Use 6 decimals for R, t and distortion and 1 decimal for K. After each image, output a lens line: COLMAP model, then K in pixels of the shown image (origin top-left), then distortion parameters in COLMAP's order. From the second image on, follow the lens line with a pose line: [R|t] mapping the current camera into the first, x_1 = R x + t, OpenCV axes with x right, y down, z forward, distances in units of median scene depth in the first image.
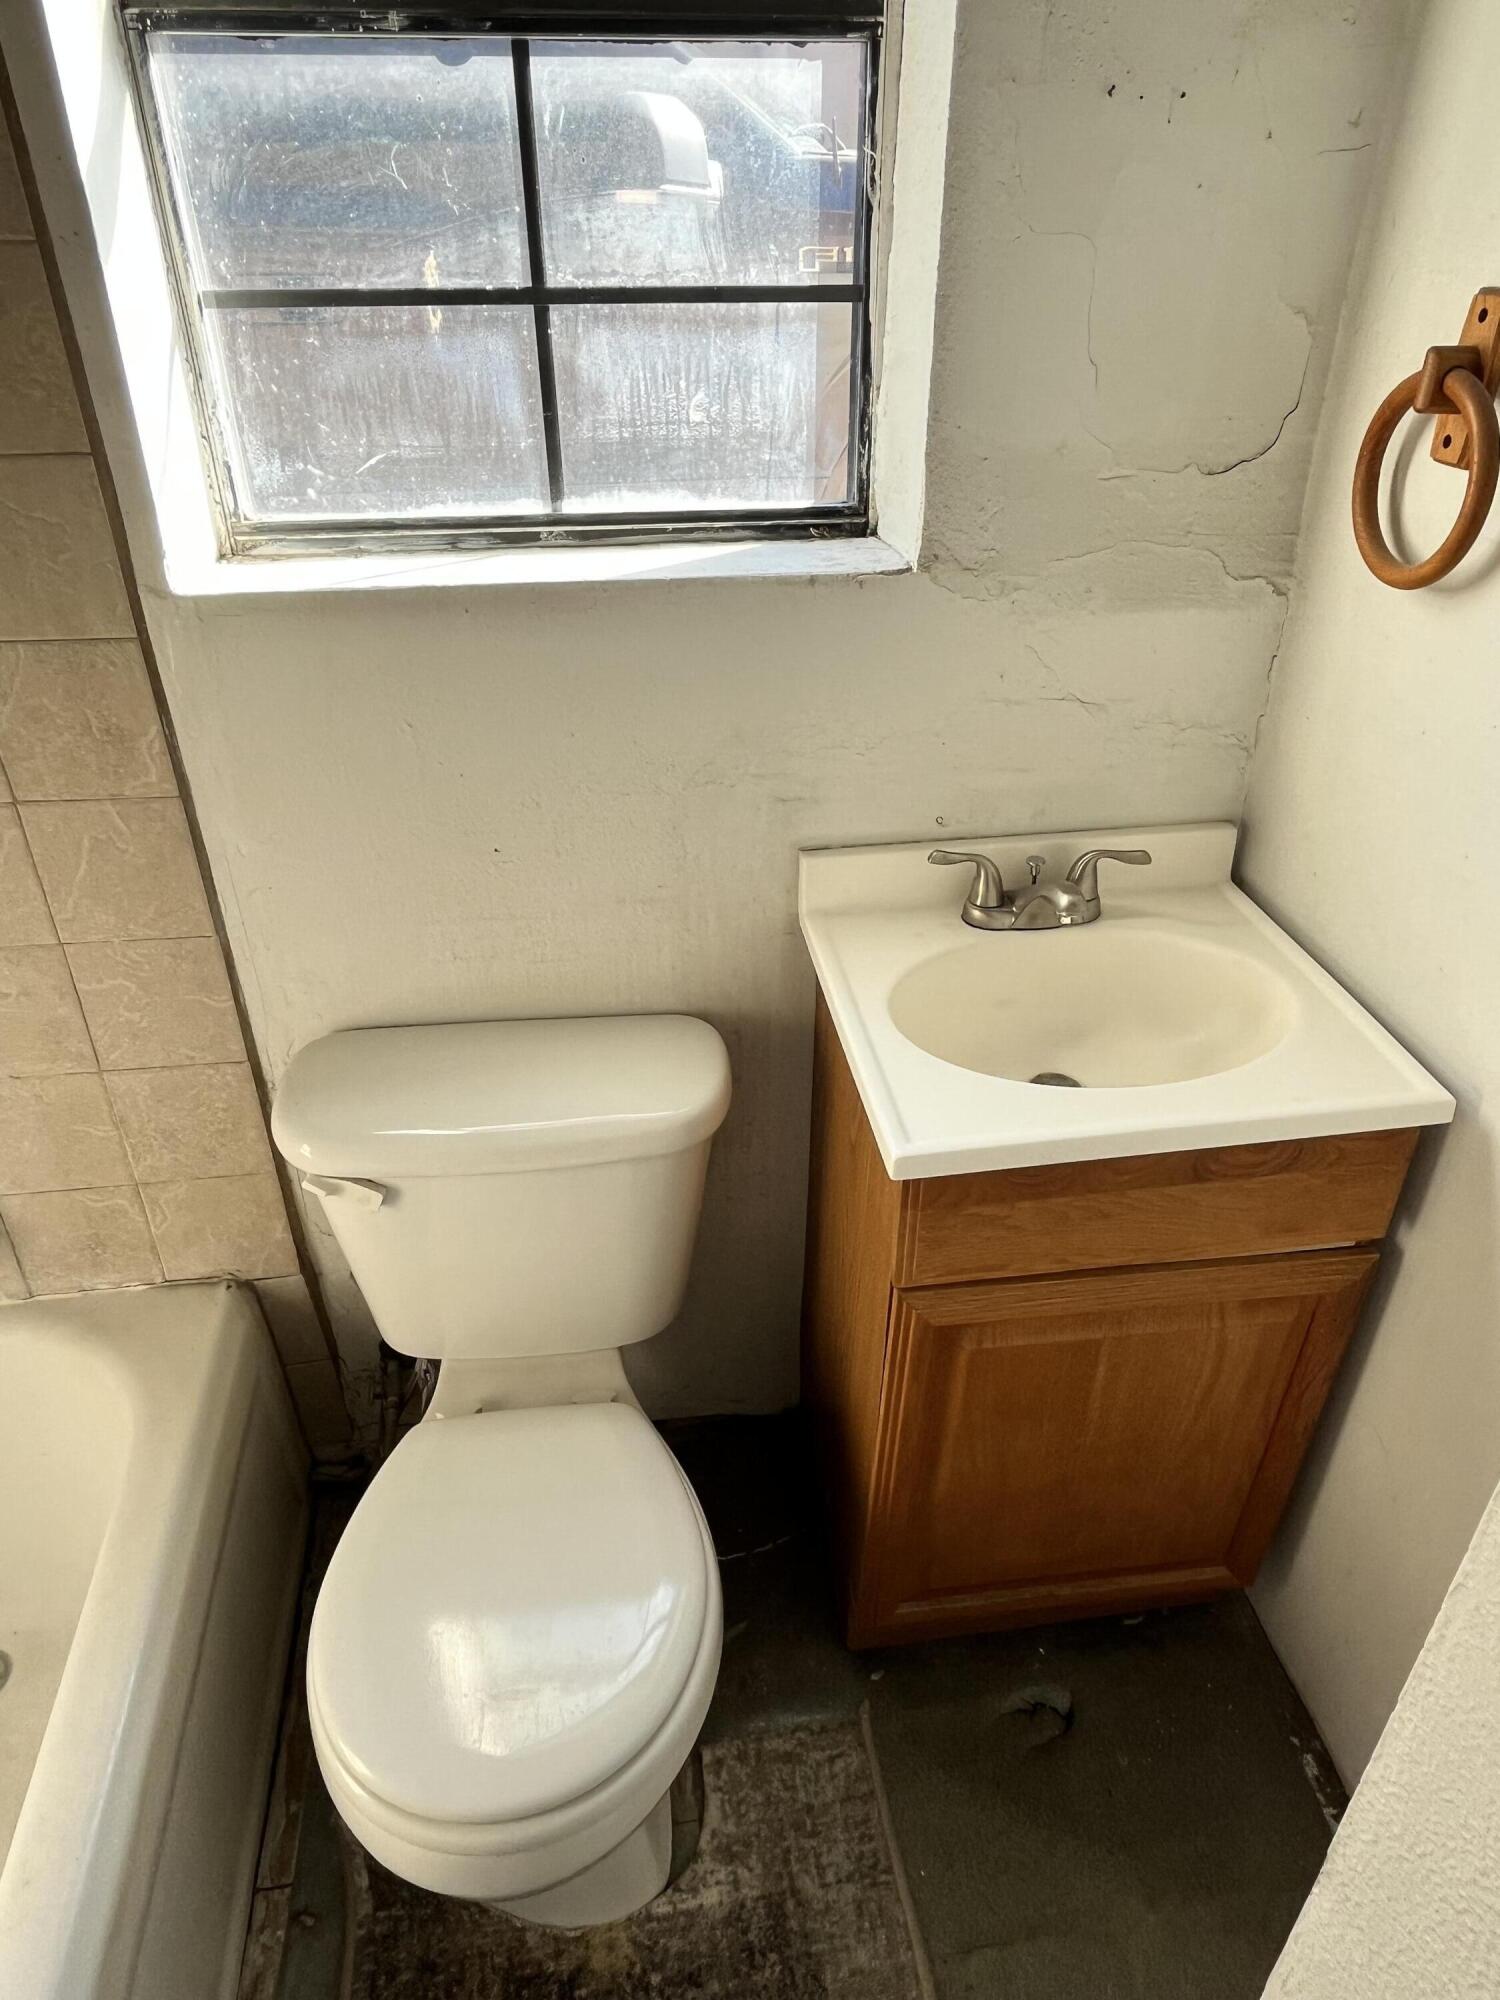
lens RADIAL K [[1249.6, 0, 754.1], [0, 1249.6, 992.1], [0, 0, 1]] dist [-0.002033, -0.004829]
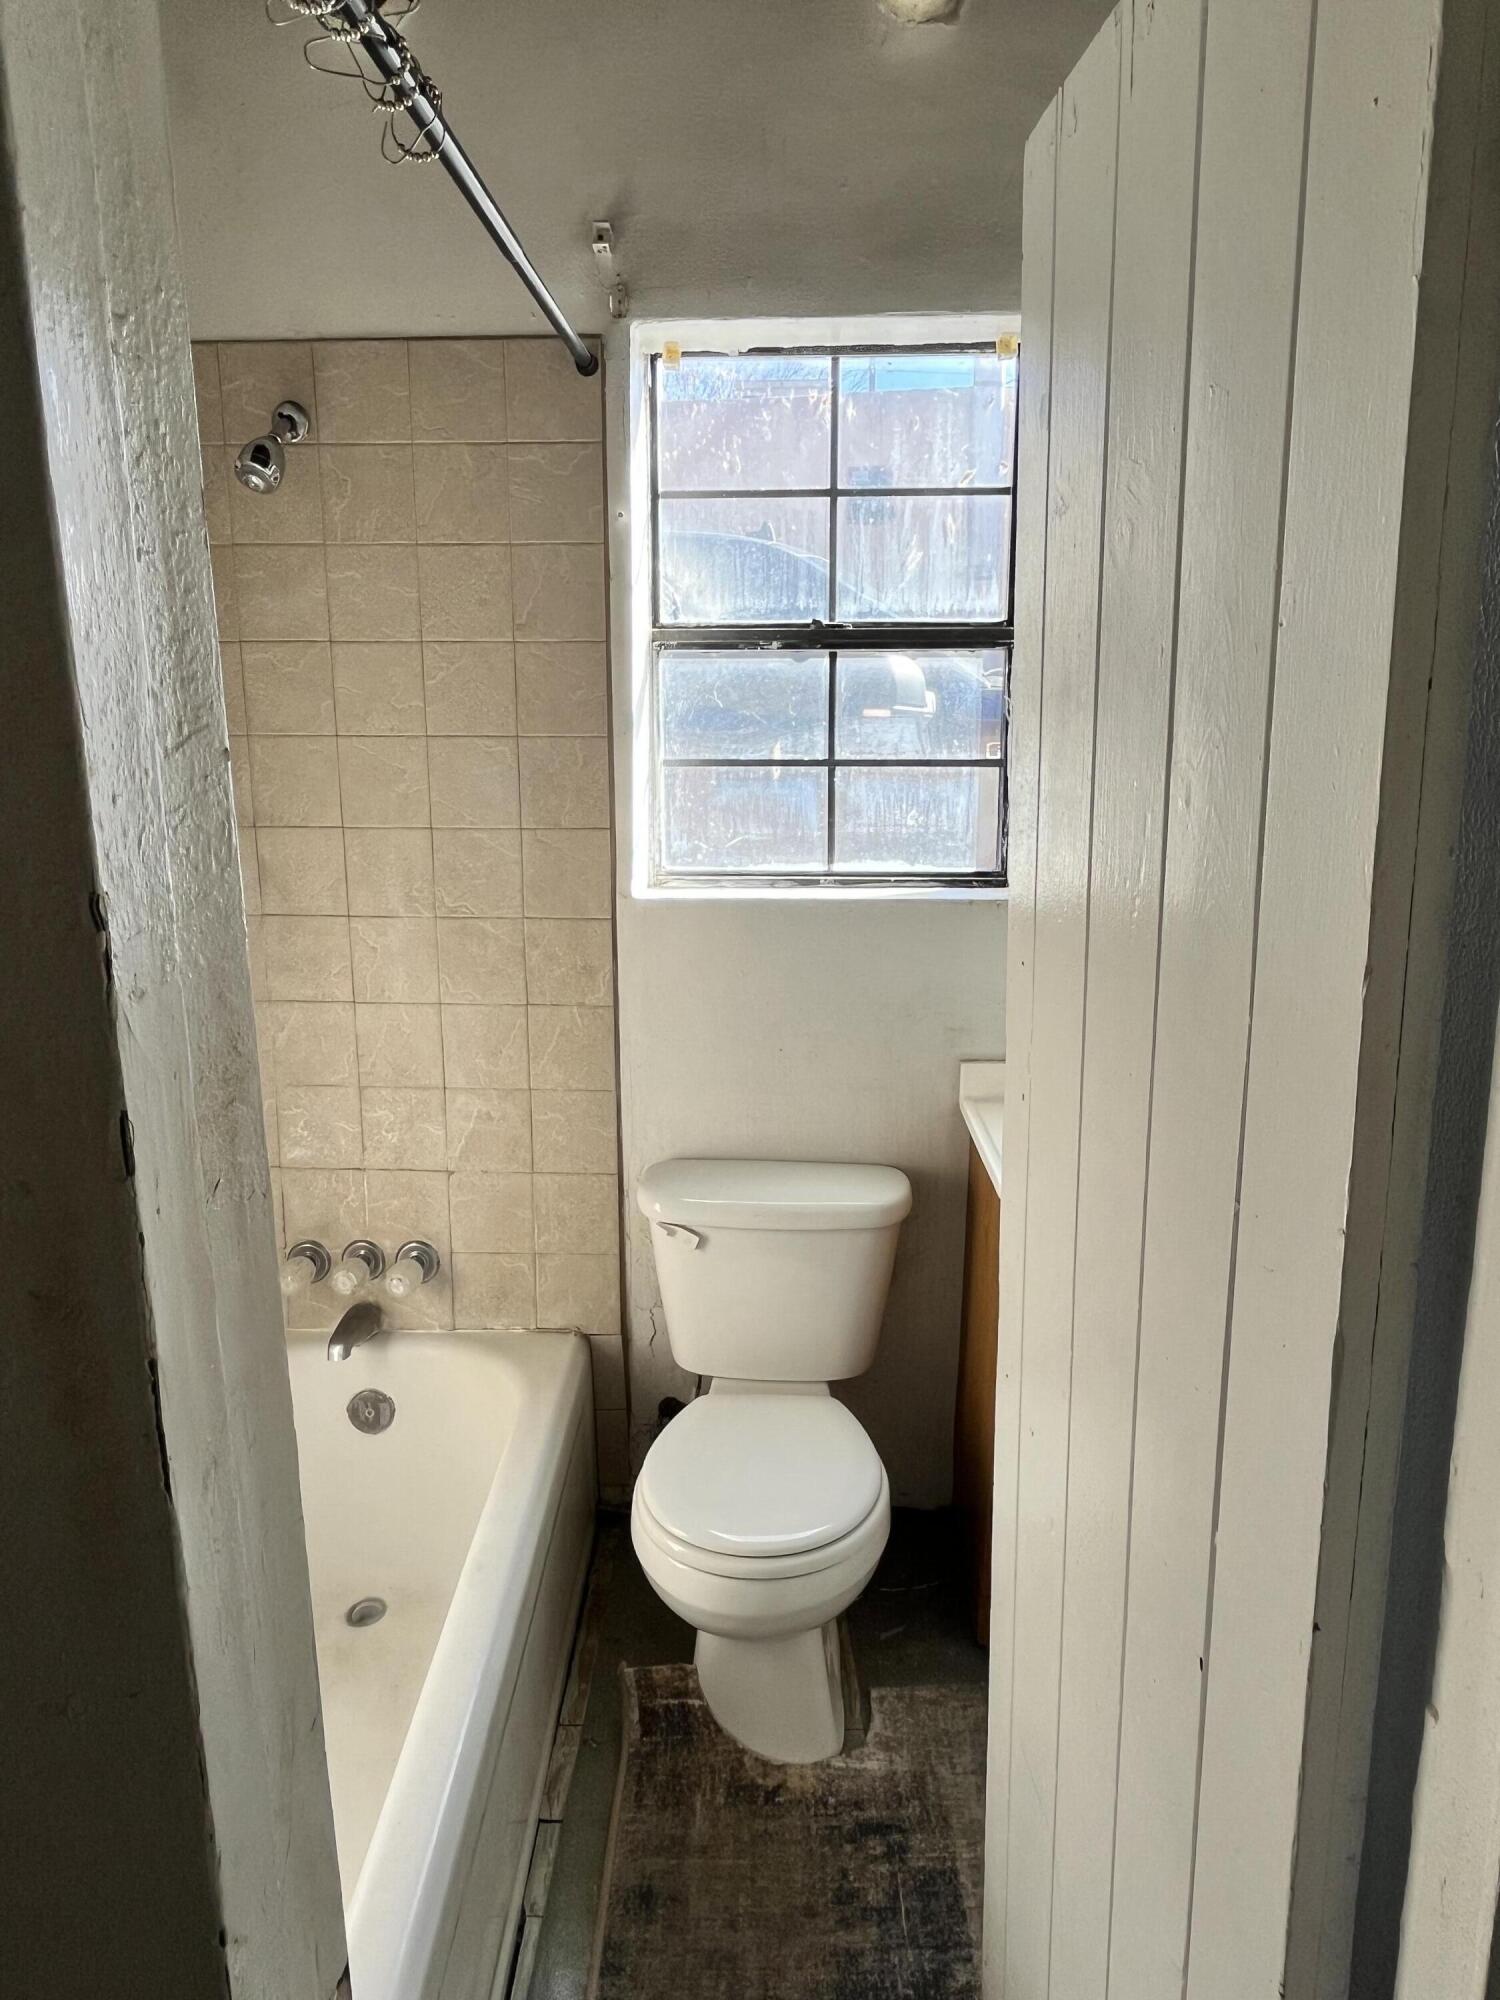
lens RADIAL K [[1249.6, 0, 754.1], [0, 1249.6, 992.1], [0, 0, 1]] dist [-0.002033, -0.004829]
pose [[0.986636, 0.035594, -0.159005, 0.026832], [-0.086812, 0.940642, -0.328109, 0.388335], [0.137889, 0.337528, 0.931161, -0.642666]]
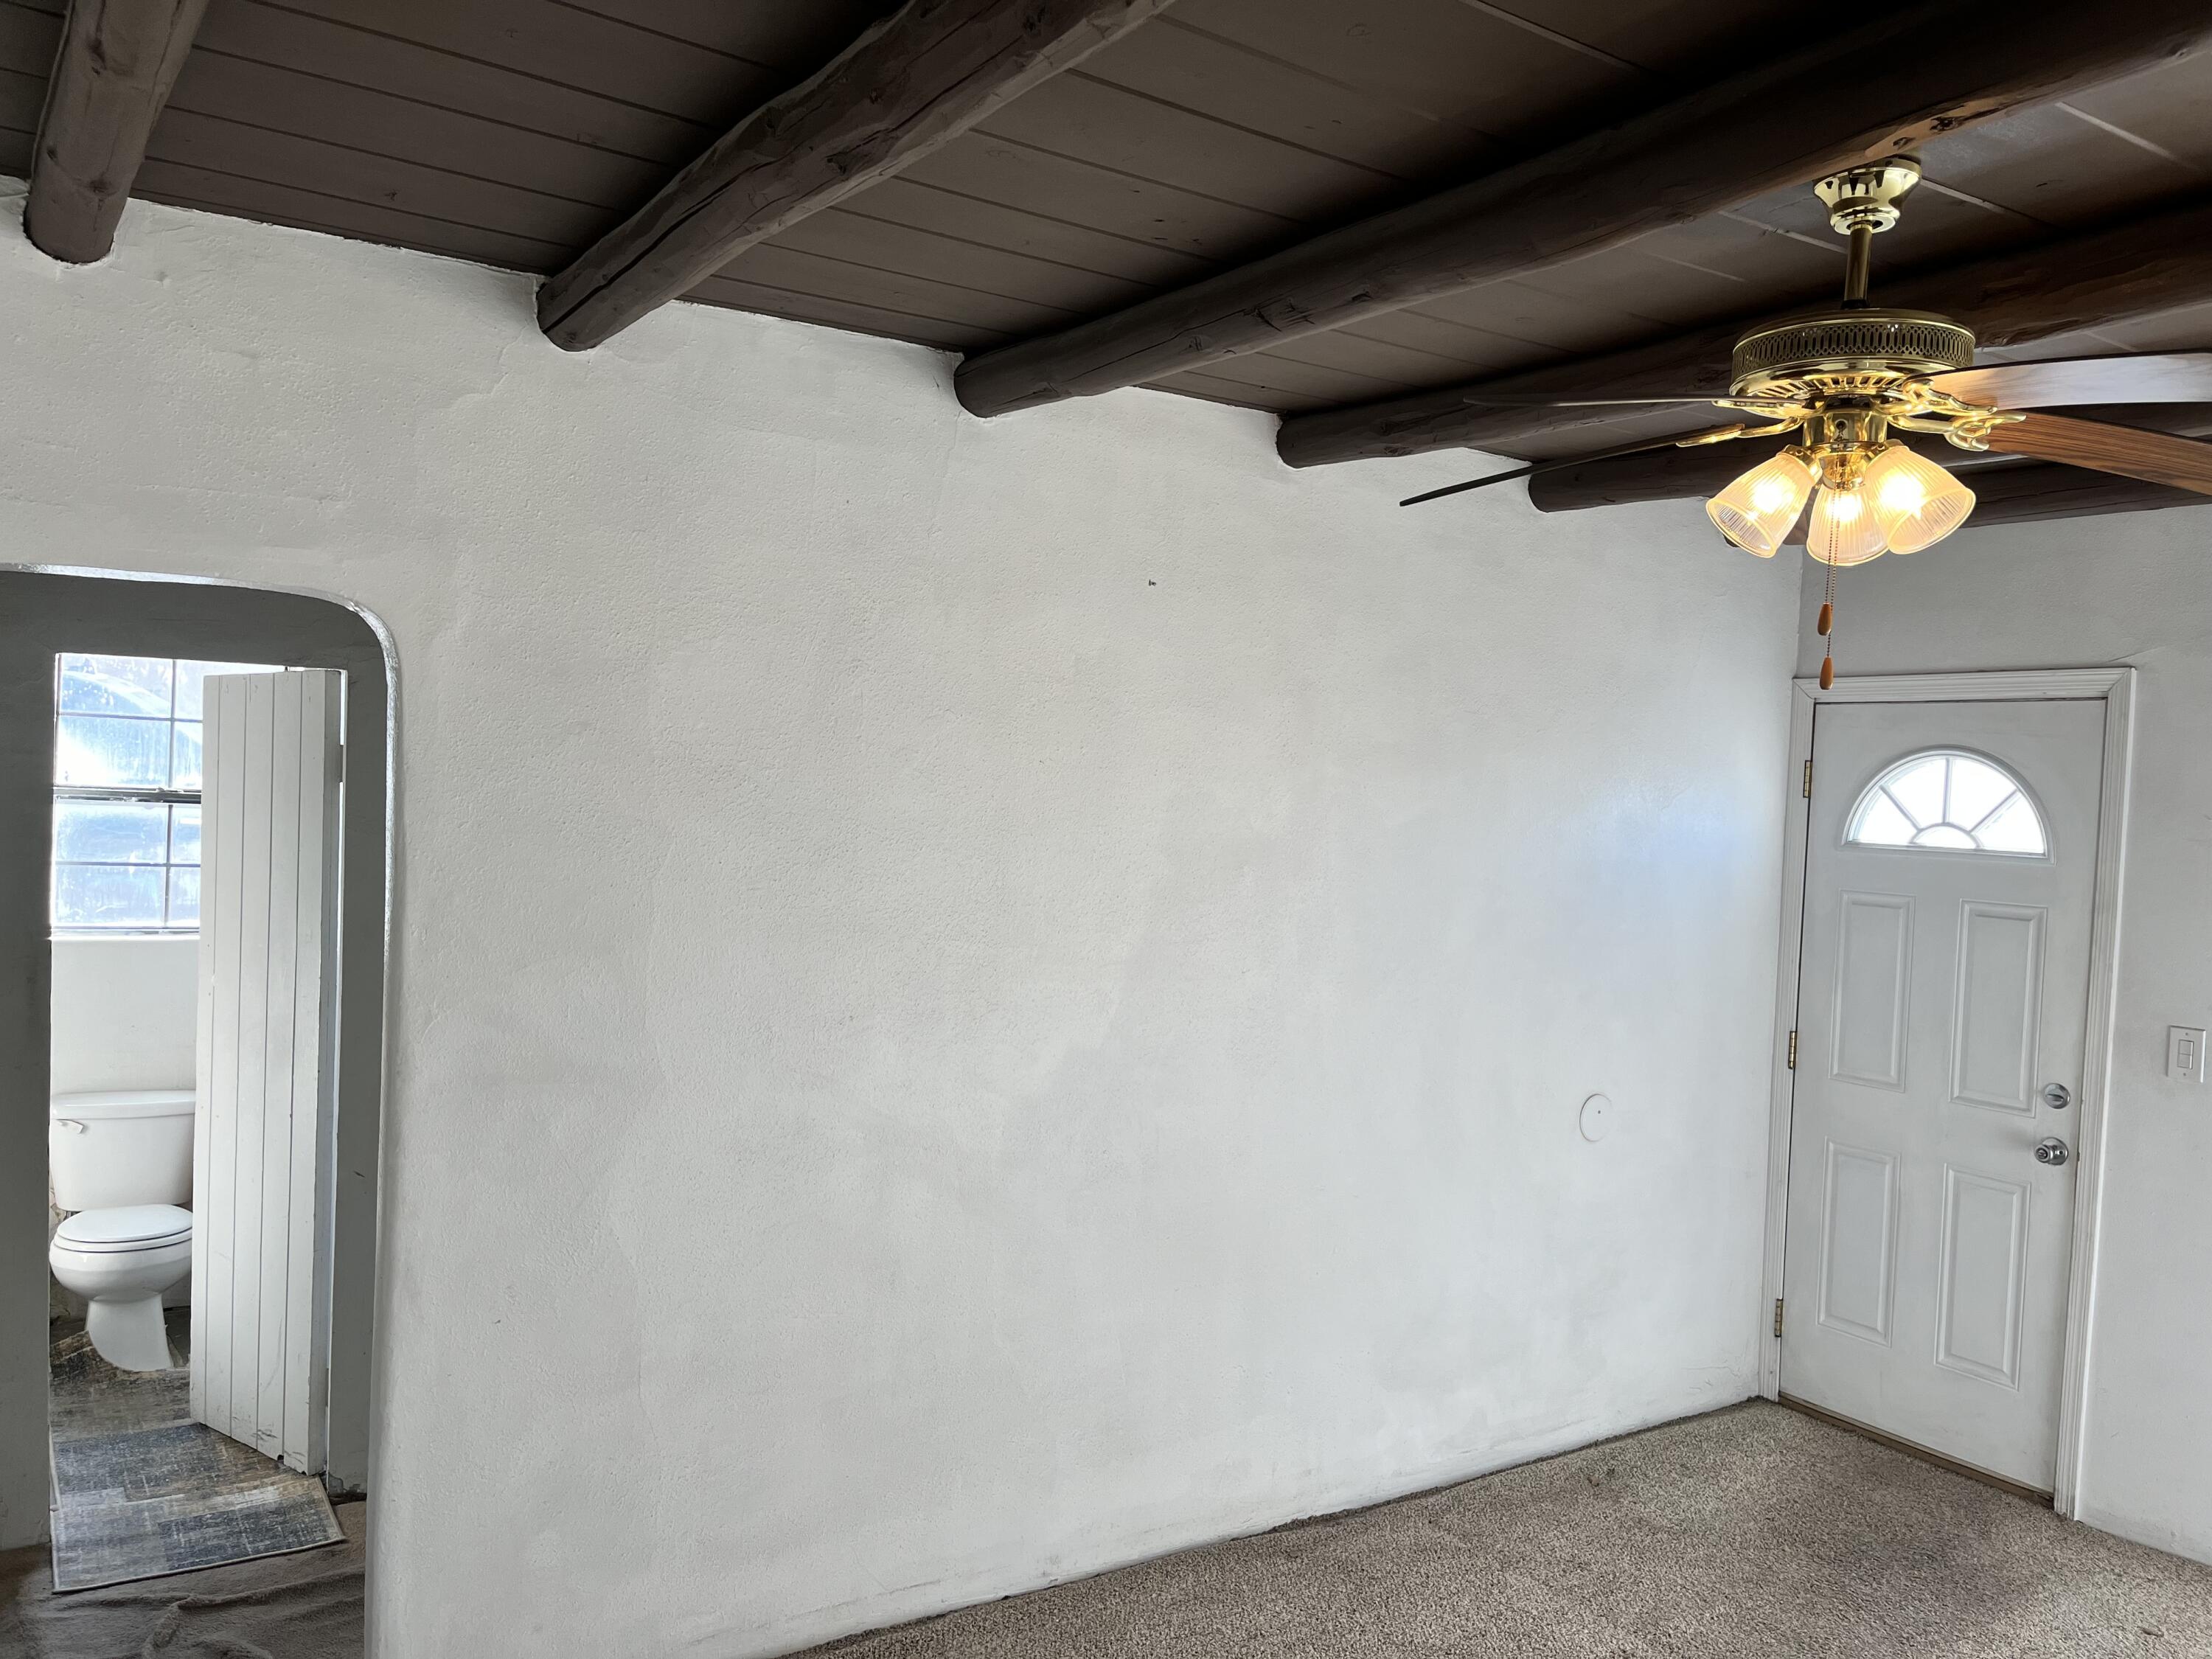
lens RADIAL K [[1665.6, 0, 1106.2], [0, 1665.6, 826.9], [0, 0, 1]] dist [0.089128, -0.126158]
pose [[0.906332, 0.035327, 0.421088, 0.188362], [0.185584, 0.861976, -0.471759, 1.878223], [-0.379633, 0.505717, 0.774680, -3.371386]]
